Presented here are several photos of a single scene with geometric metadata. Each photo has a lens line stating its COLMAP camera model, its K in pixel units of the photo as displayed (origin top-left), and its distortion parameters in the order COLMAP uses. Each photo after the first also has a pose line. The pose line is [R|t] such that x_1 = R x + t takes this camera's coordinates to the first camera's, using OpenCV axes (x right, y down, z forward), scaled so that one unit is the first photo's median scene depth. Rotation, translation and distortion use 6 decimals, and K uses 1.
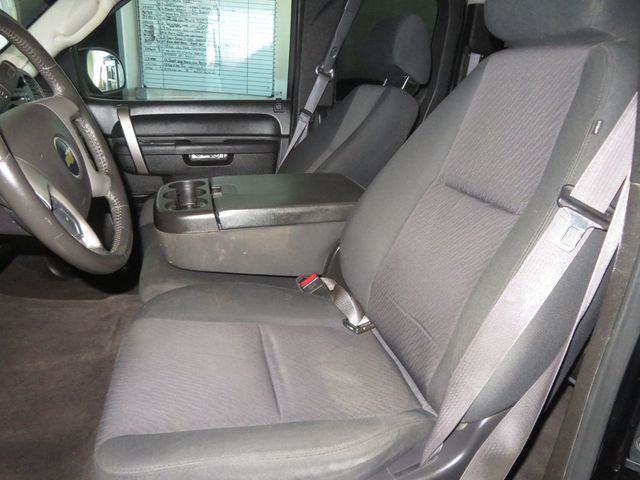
lens RADIAL K [[460.5, 0, 321.2], [0, 460.5, 234.0], [0, 0, 1]] dist [-0.010480, 0.007202]
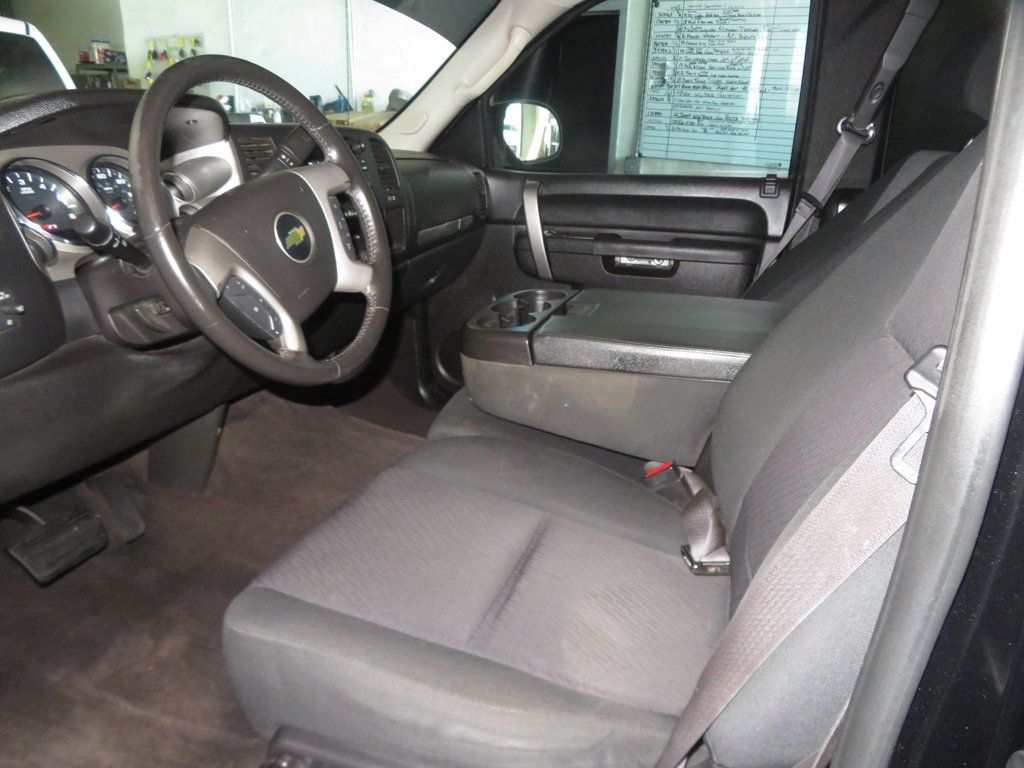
lens RADIAL K [[736.7, 0, 525.9], [0, 736.7, 381.1], [0, 0, 1]] dist [-0.010480, 0.007202]
pose [[0.840698, 0.159456, -0.517495, 0.324636], [-0.166906, 0.985437, 0.032495, -0.017186], [0.515140, 0.059055, 0.855069, 0.074275]]
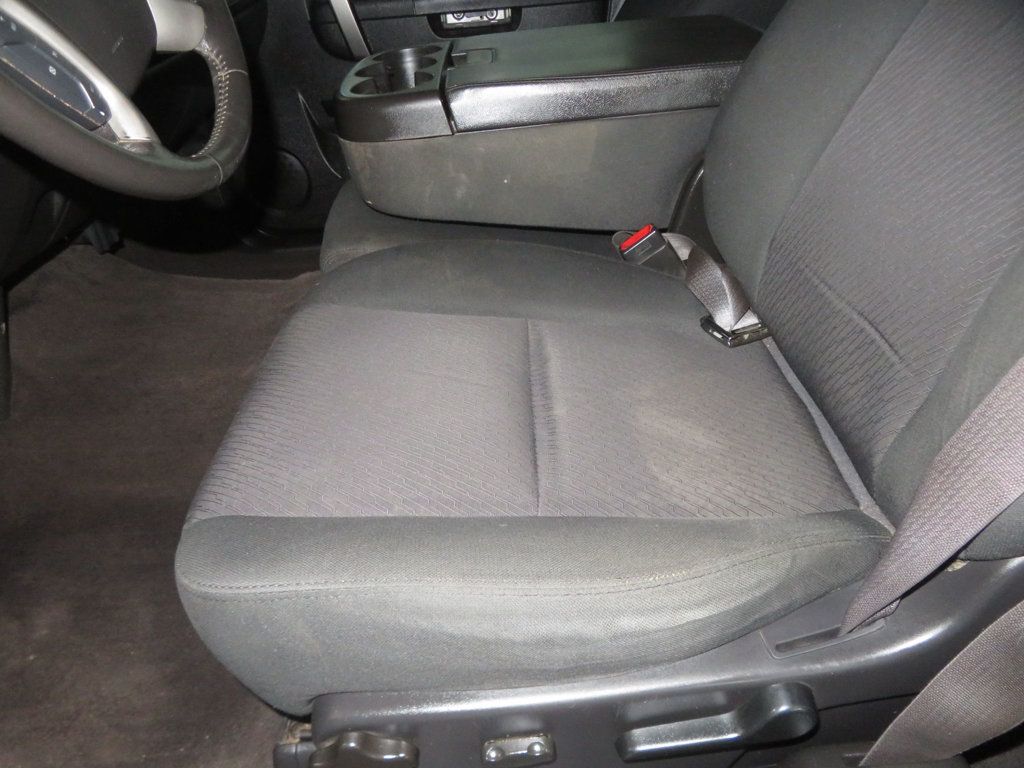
lens RADIAL K [[736.7, 0, 512.9], [0, 736.7, 382.4], [0, 0, 1]] dist [-0.010480, 0.007202]
pose [[0.967034, 0.044224, -0.250777, 0.051070], [0.019810, 0.968755, 0.247228, 0.056324], [0.253875, -0.244046, 0.935943, 0.205452]]
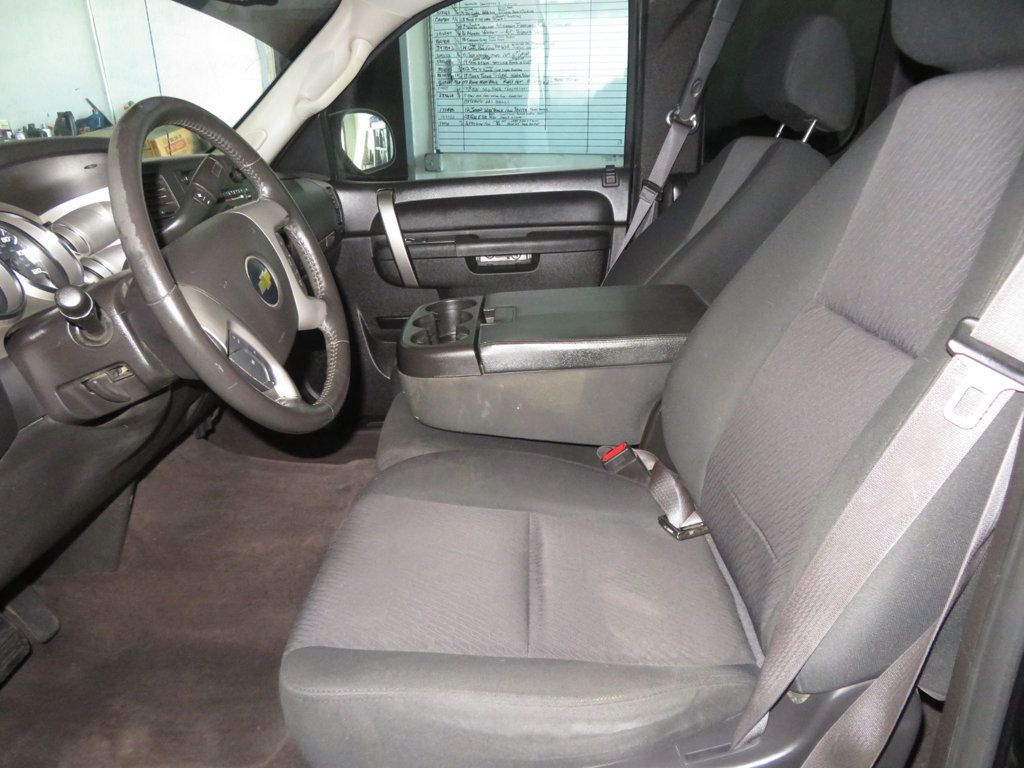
lens RADIAL K [[736.7, 0, 516.1], [0, 736.7, 373.8], [0, 0, 1]] dist [-0.010480, 0.007202]
pose [[0.960724, 0.019575, -0.276815, 0.133036], [-0.017749, 0.999801, 0.009100, -0.019161], [0.276939, -0.003829, 0.960880, -0.049623]]
